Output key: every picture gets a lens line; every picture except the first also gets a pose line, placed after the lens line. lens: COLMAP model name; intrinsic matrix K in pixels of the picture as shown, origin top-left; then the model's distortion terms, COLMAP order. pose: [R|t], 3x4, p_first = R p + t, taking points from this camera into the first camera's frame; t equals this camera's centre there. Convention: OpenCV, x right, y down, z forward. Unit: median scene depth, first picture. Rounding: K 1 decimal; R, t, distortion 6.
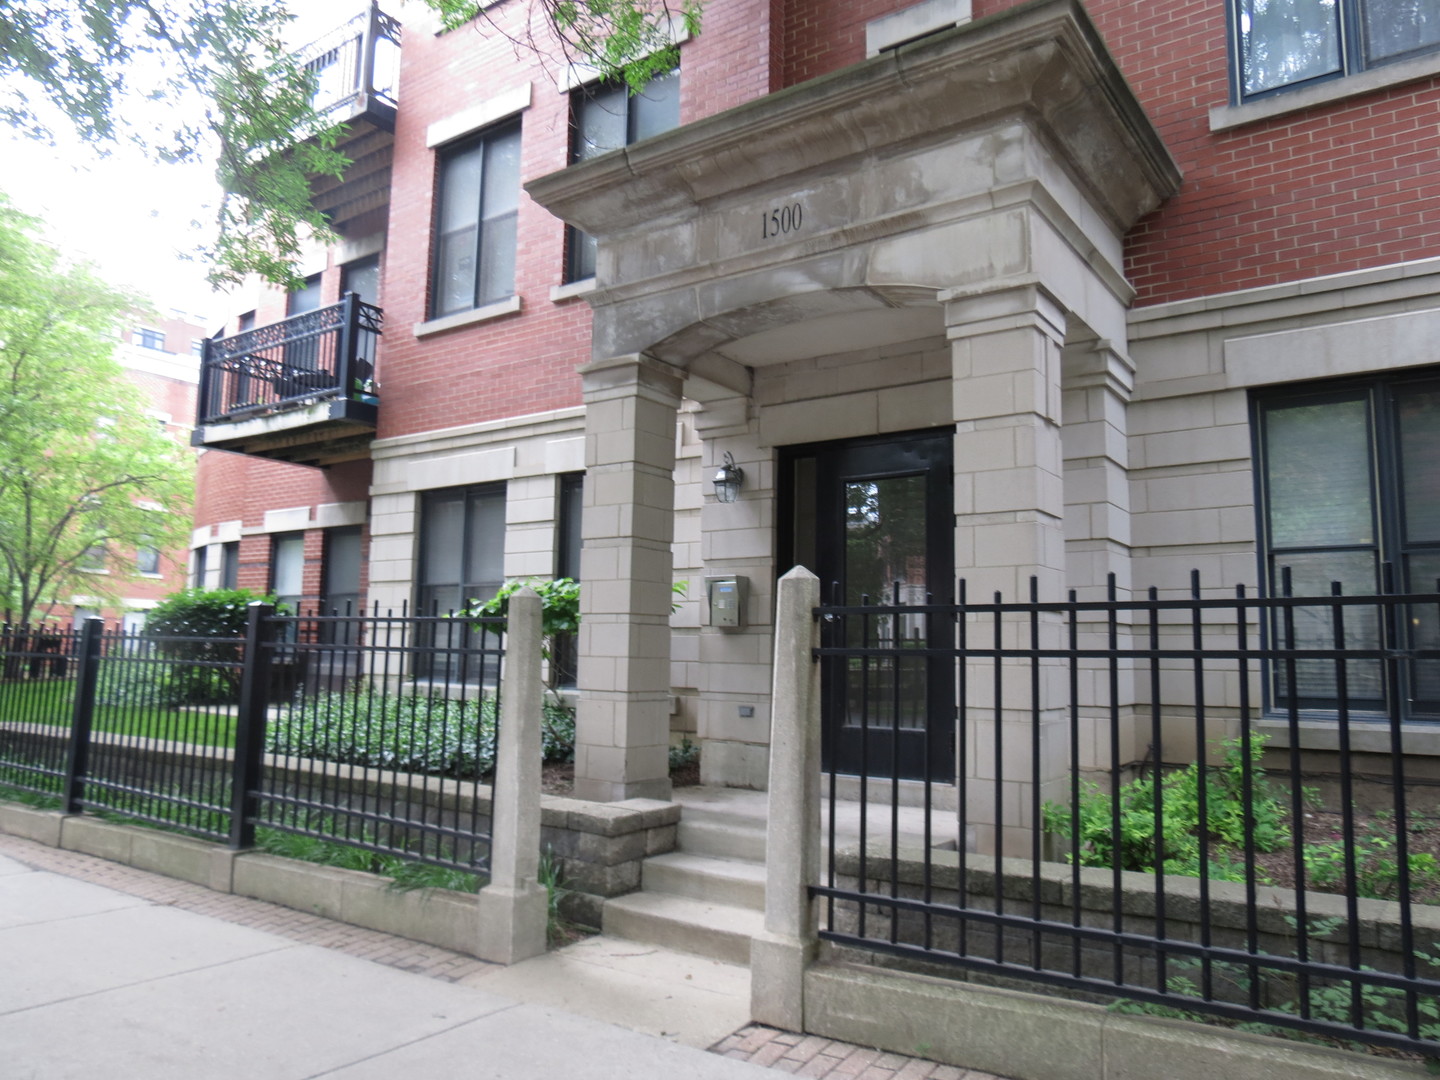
lens RADIAL K [[1029.2, 0, 717.2], [0, 1029.2, 535.5], [0, 0, 1]] dist [-0.030504, 0.013686]
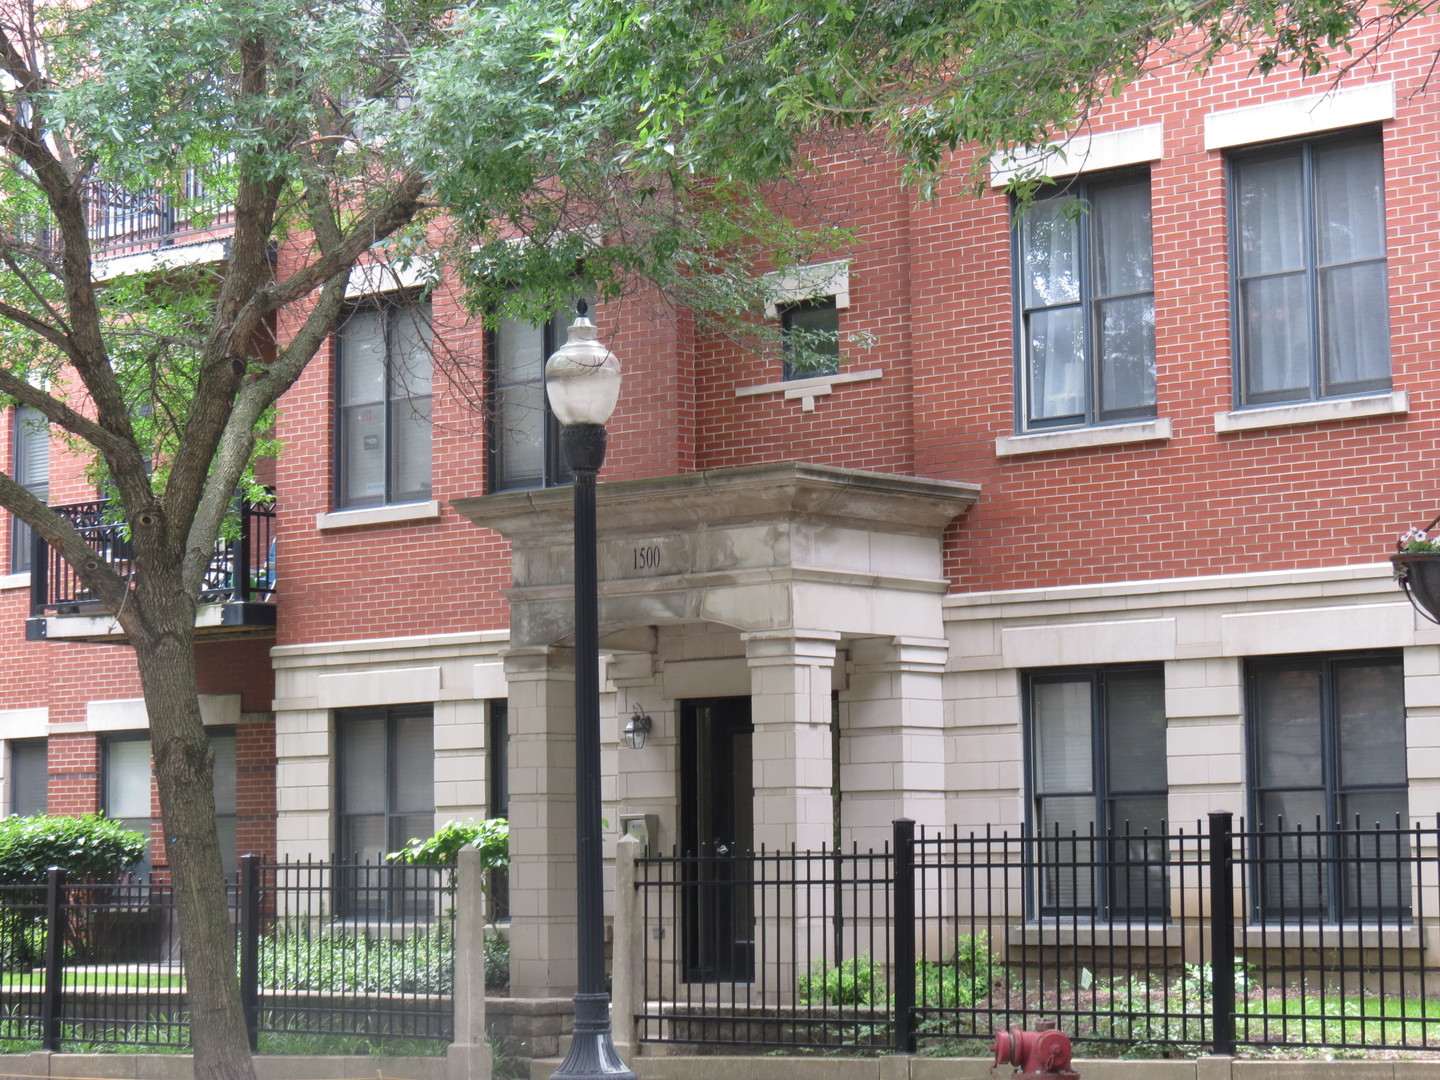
lens RADIAL K [[3438.1, 0, 714.8], [0, 3438.1, 548.2], [0, 0, 1]] dist [0.035350, 0.000000]
pose [[0.995203, -0.036505, -0.090771, 0.347820], [0.038500, 0.999052, 0.020319, -0.255436], [0.089943, -0.023716, 0.995665, -2.141319]]
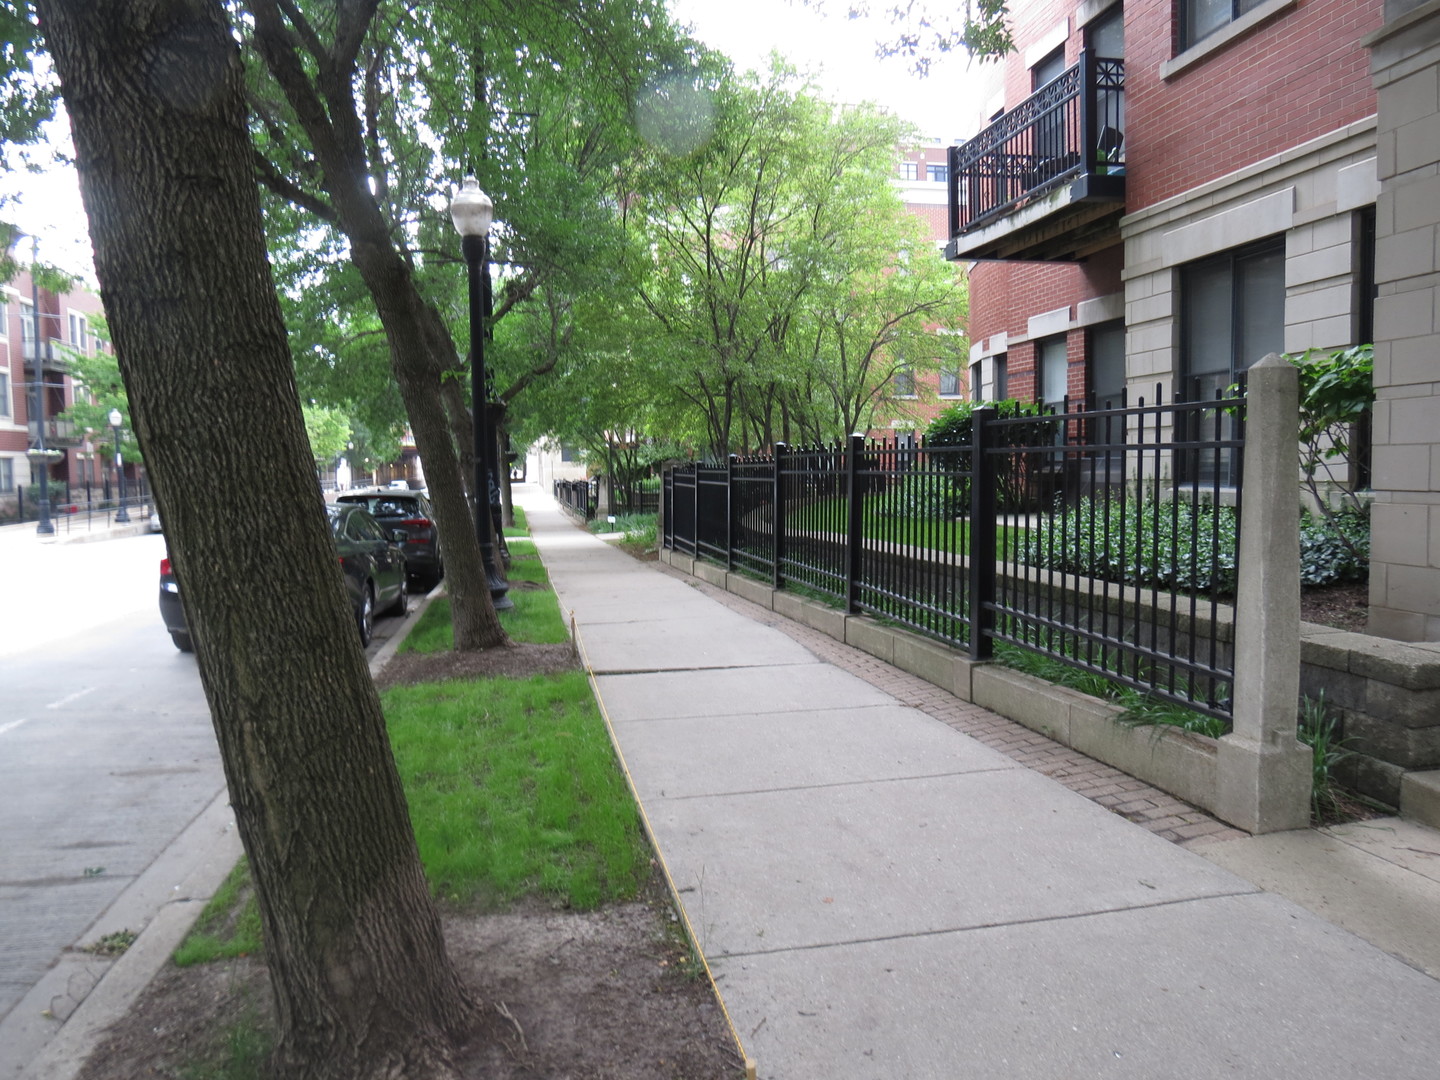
lens RADIAL K [[1029.2, 0, 718.6], [0, 1029.2, 543.0], [0, 0, 1]] dist [-0.030504, 0.013686]
pose [[0.732128, 0.012441, -0.681054, 0.014486], [0.117827, 0.982448, 0.144611, 0.017251], [0.670899, -0.186120, 0.717812, 0.100345]]
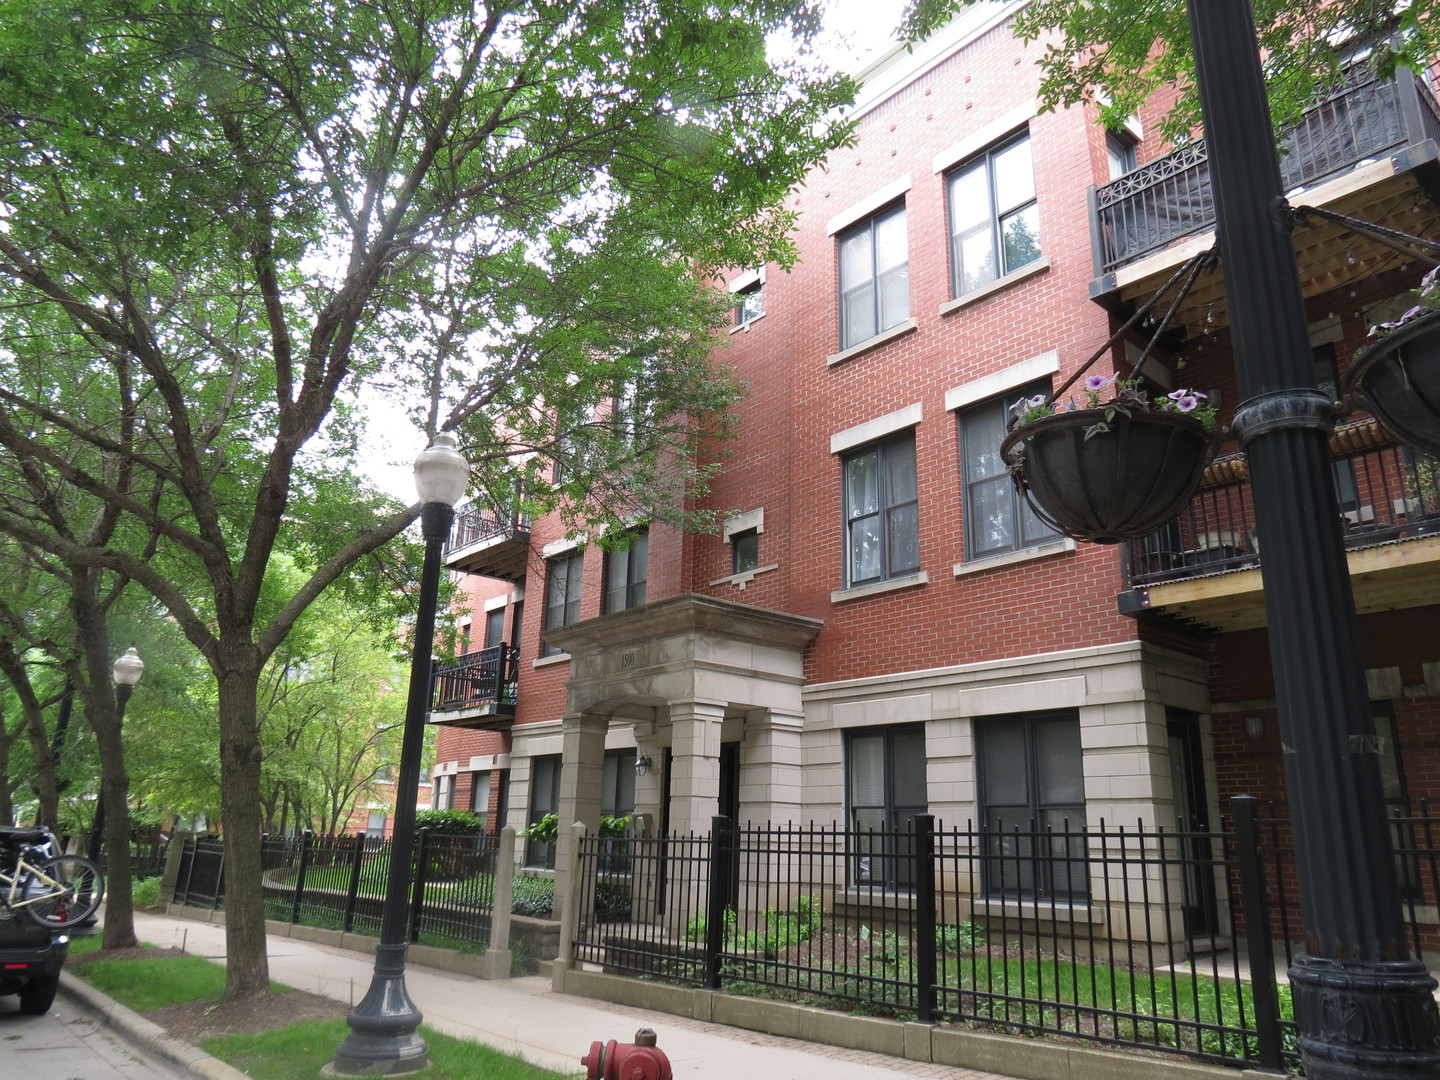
lens RADIAL K [[1029.2, 0, 715.6], [0, 1029.2, 546.5], [0, 0, 1]] dist [-0.030504, 0.013686]
pose [[0.968283, -0.060204, -0.242495, 0.519666], [0.017608, 0.984566, -0.174128, -0.096191], [0.249235, 0.164336, 0.954398, -0.746385]]
